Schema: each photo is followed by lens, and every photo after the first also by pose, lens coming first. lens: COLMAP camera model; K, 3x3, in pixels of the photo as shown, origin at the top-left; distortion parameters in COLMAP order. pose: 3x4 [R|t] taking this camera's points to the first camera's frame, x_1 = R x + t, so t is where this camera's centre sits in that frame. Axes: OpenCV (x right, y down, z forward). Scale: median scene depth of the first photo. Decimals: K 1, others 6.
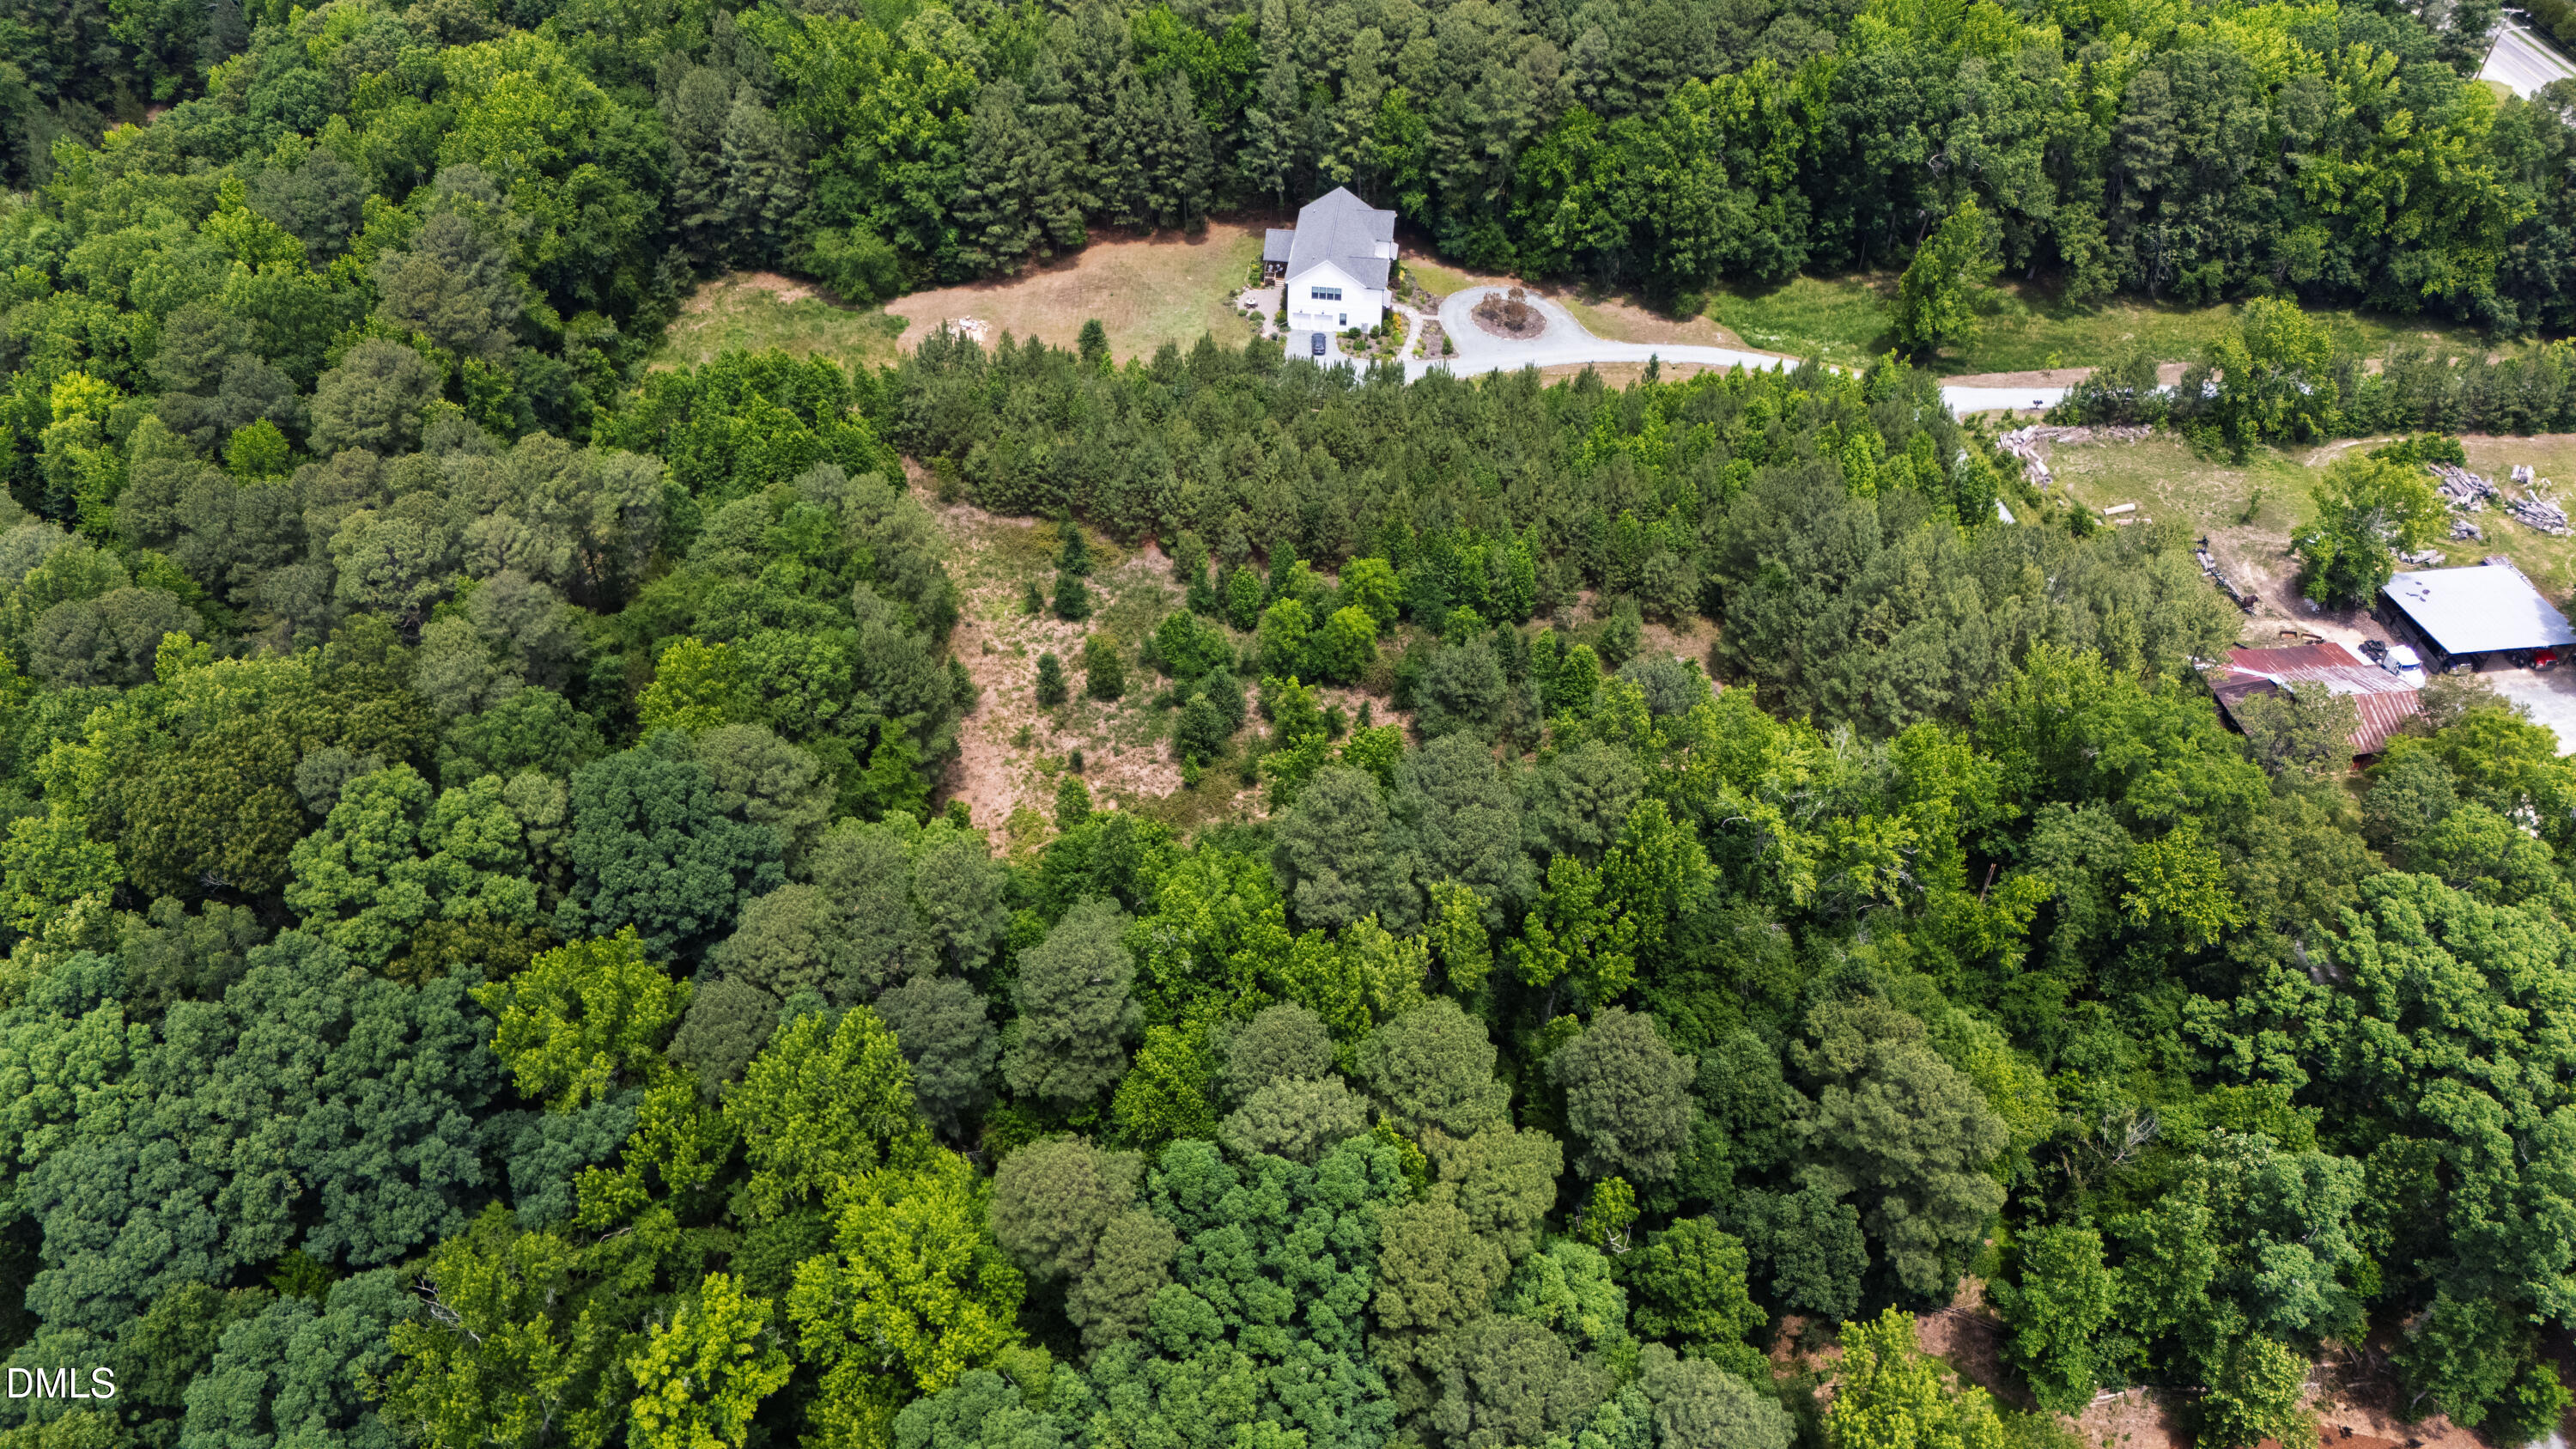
lens RADIAL K [[1891.4, 0, 1300.6], [0, 1891.4, 731.4], [0, 0, 1]] dist [0.112395, -0.134485]
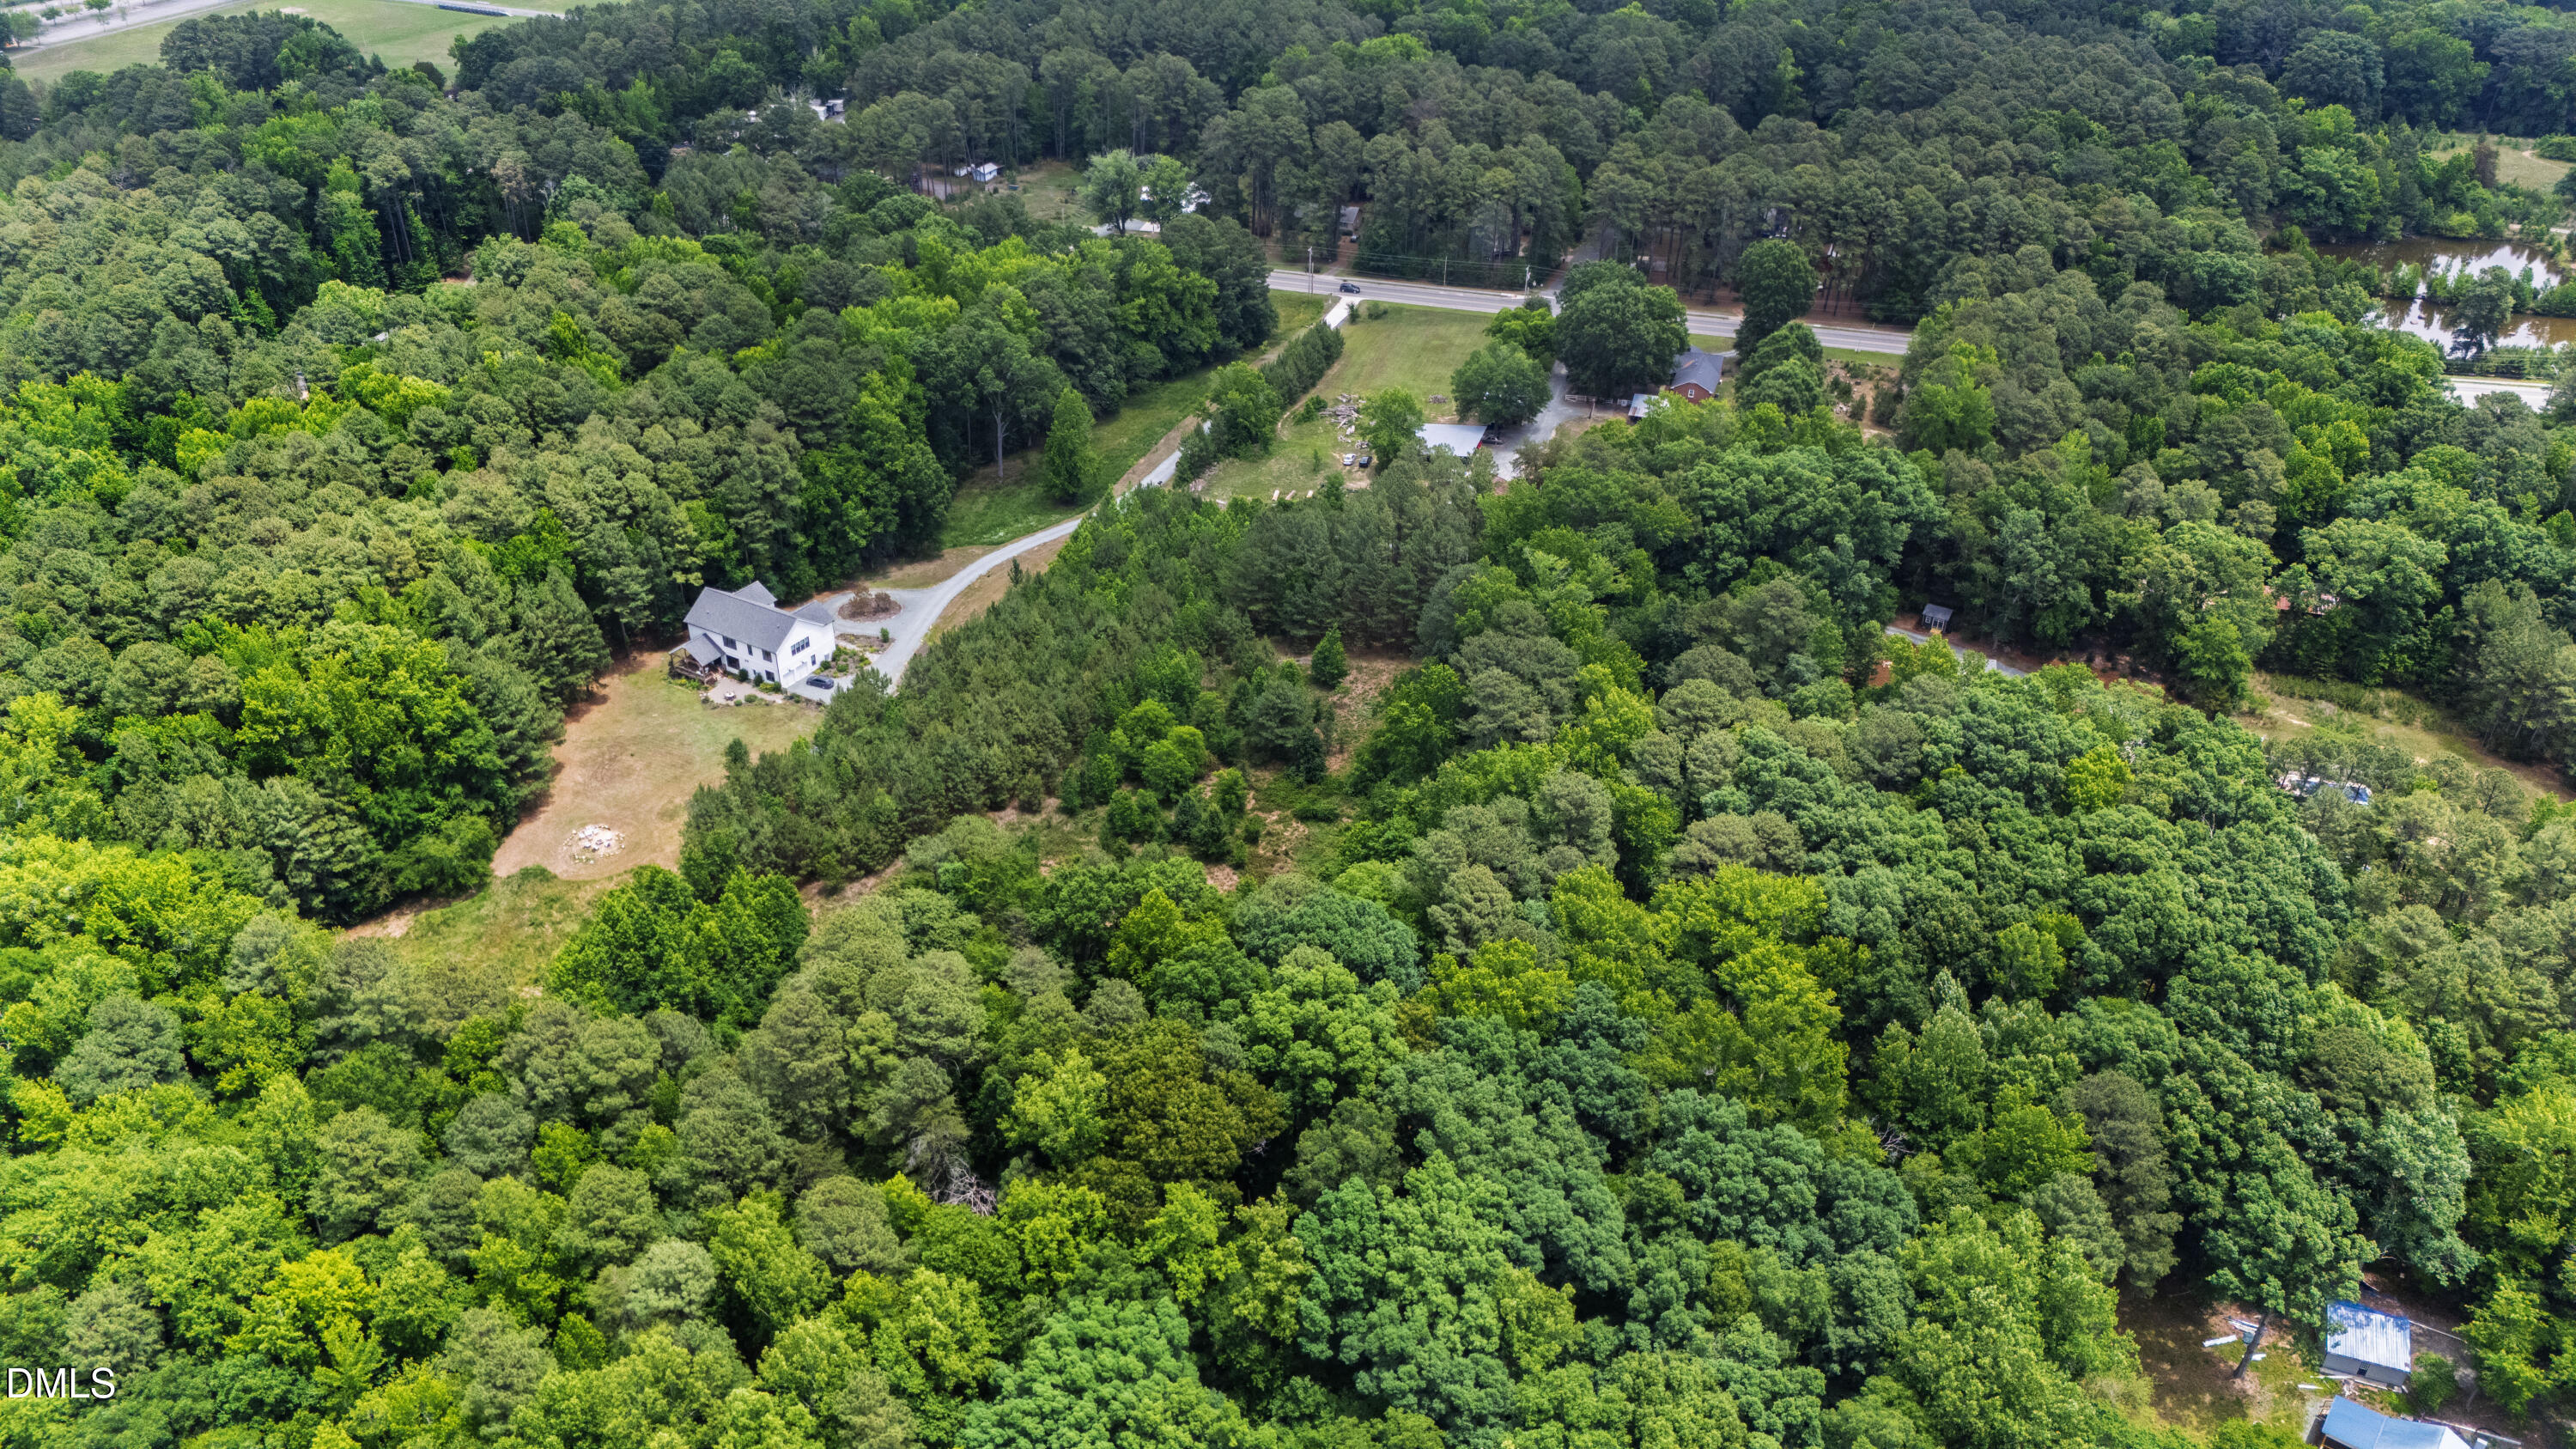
lens RADIAL K [[1891.4, 0, 1300.6], [0, 1891.4, 731.4], [0, 0, 1]] dist [0.112395, -0.134485]
pose [[0.418569, -0.492222, 0.763228, -0.792884], [0.623992, 0.766483, 0.152112, -0.172820], [-0.659874, 0.412579, 0.627969, 0.055044]]
